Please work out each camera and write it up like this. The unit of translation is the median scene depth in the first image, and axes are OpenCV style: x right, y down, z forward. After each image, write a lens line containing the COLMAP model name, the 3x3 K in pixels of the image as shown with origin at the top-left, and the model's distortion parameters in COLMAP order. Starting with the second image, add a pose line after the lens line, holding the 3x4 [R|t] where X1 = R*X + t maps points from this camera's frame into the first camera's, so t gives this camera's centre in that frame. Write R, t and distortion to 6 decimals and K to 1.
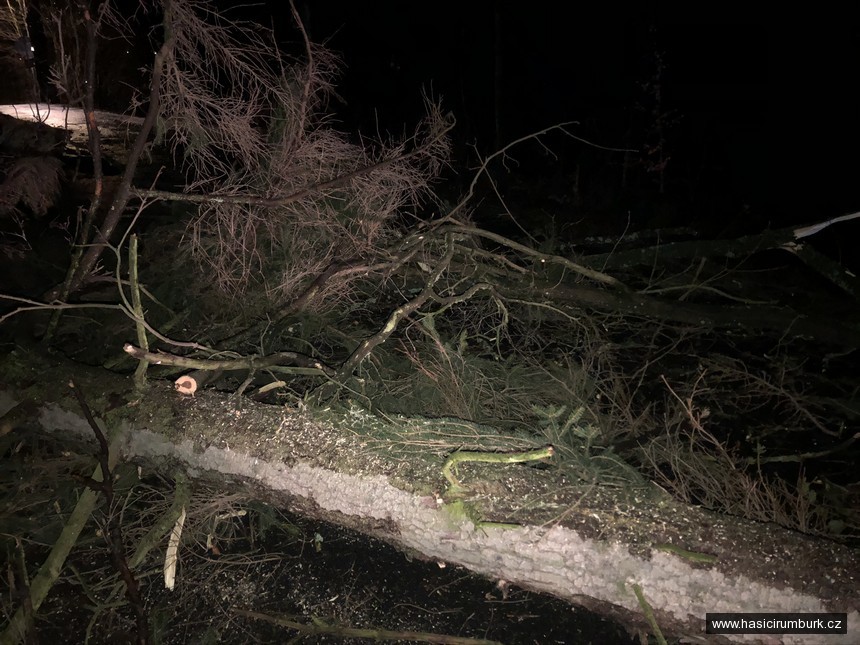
lens RADIAL K [[684.3, 0, 430.0], [0, 684.3, 322.5], [0, 0, 1]] dist [0.035620, -0.003803]
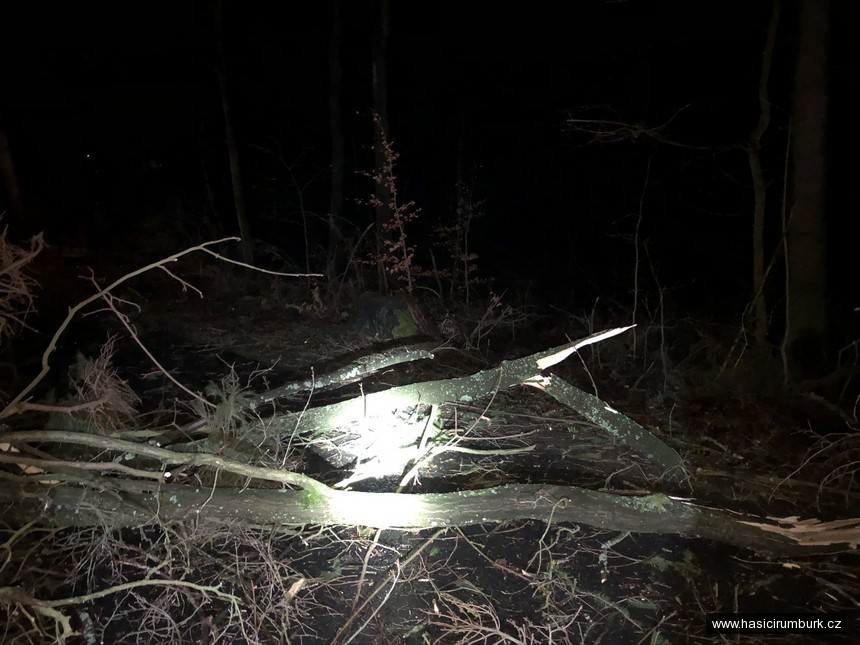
lens RADIAL K [[684.3, 0, 430.0], [0, 684.3, 322.5], [0, 0, 1]] dist [0.035620, -0.003803]
pose [[0.950754, -0.106923, 0.290919, 0.198911], [0.141873, 0.984640, -0.101768, -0.113360], [-0.275569, 0.138030, 0.951320, 0.308609]]
